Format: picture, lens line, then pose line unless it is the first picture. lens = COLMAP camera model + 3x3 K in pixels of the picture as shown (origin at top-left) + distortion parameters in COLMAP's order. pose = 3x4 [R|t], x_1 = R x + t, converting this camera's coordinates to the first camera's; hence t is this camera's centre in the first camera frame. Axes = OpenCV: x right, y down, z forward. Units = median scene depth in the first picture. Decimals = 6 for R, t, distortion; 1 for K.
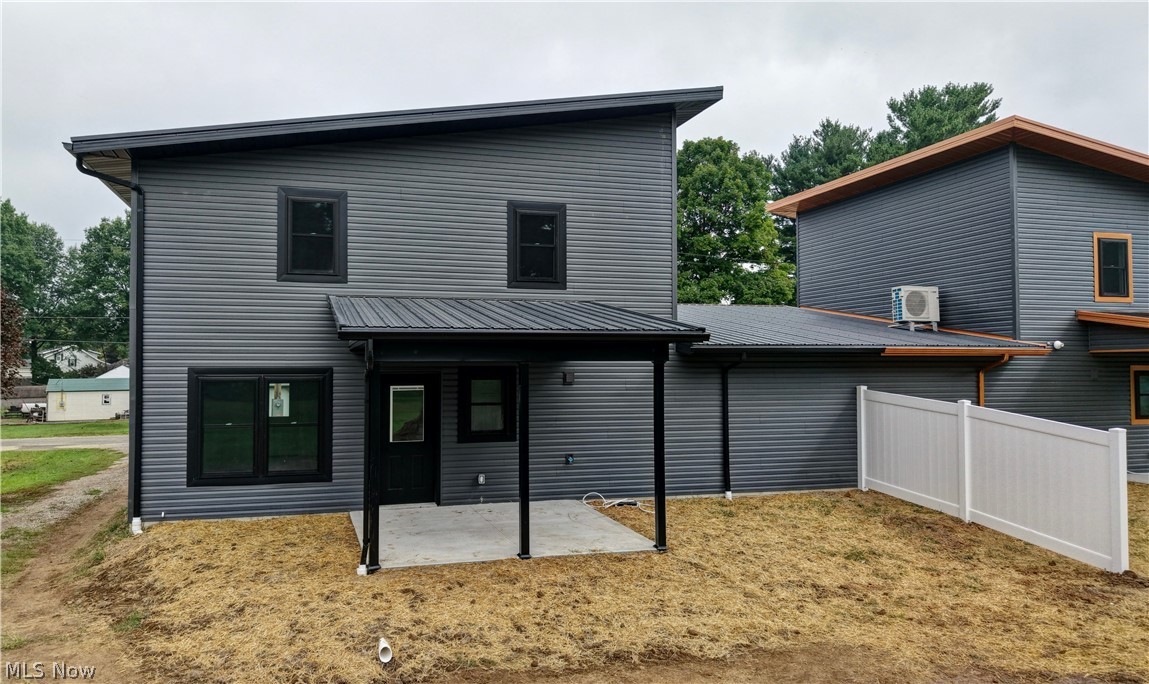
lens RADIAL K [[822.9, 0, 521.6], [0, 822.9, 344.4], [0, 0, 1]] dist [0.000121, -0.000093]
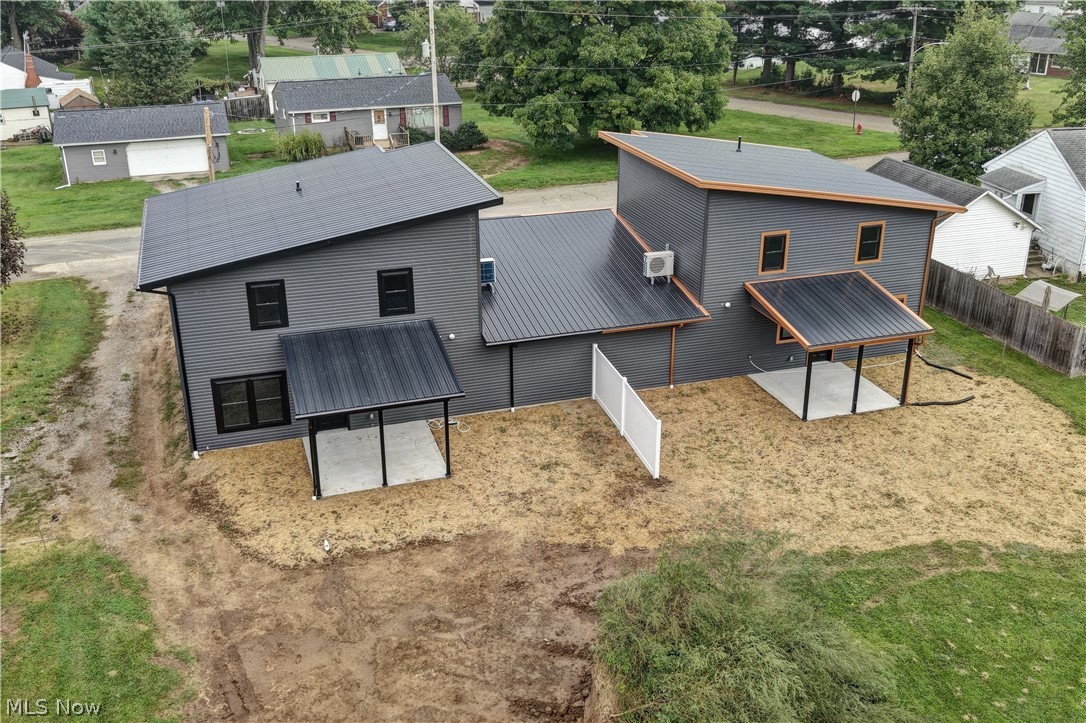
lens RADIAL K [[1057.9, 0, 543.0], [0, 1057.9, 361.5], [0, 0, 1]] dist [0.015595, -0.002881]
pose [[0.998833, -0.017111, 0.045169, 0.255212], [-0.003334, 0.908496, 0.417879, -1.040449], [-0.048186, -0.417542, 0.907379, -1.253739]]
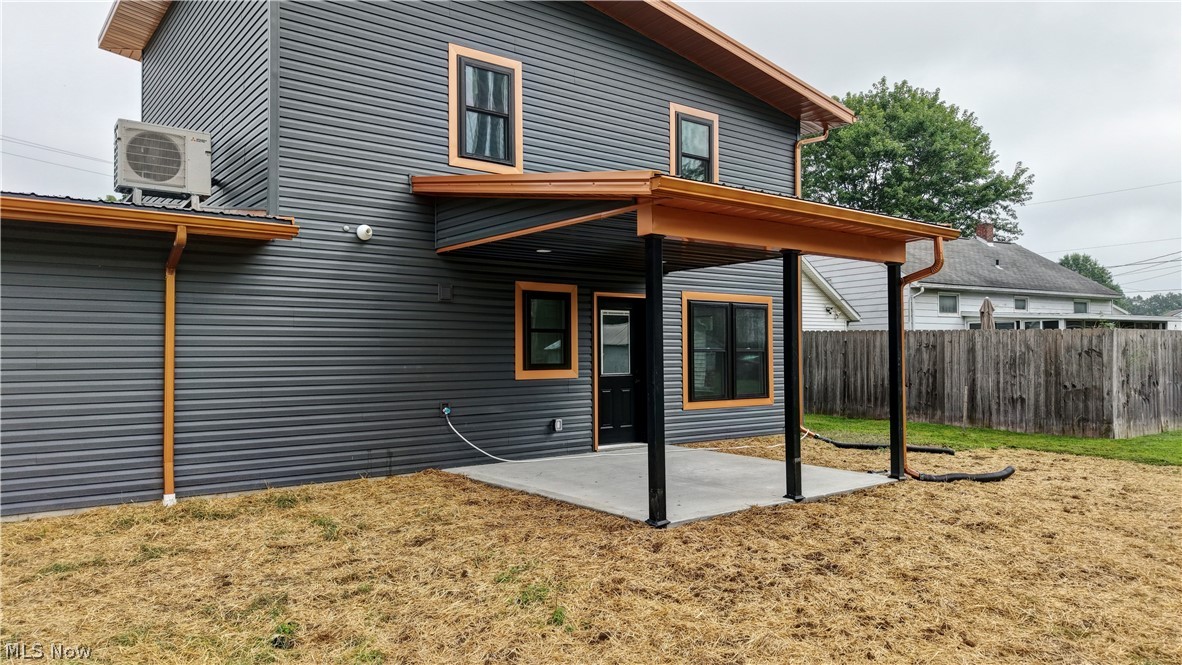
lens RADIAL K [[789.2, 0, 588.0], [0, 789.2, 334.5], [0, 0, 1]] dist [0.034500, -0.037478]
pose [[0.922528, 0.007701, 0.385853, 0.790673], [-0.010587, 0.999930, 0.005354, 0.085101], [-0.385784, -0.009024, 0.922545, 0.625005]]
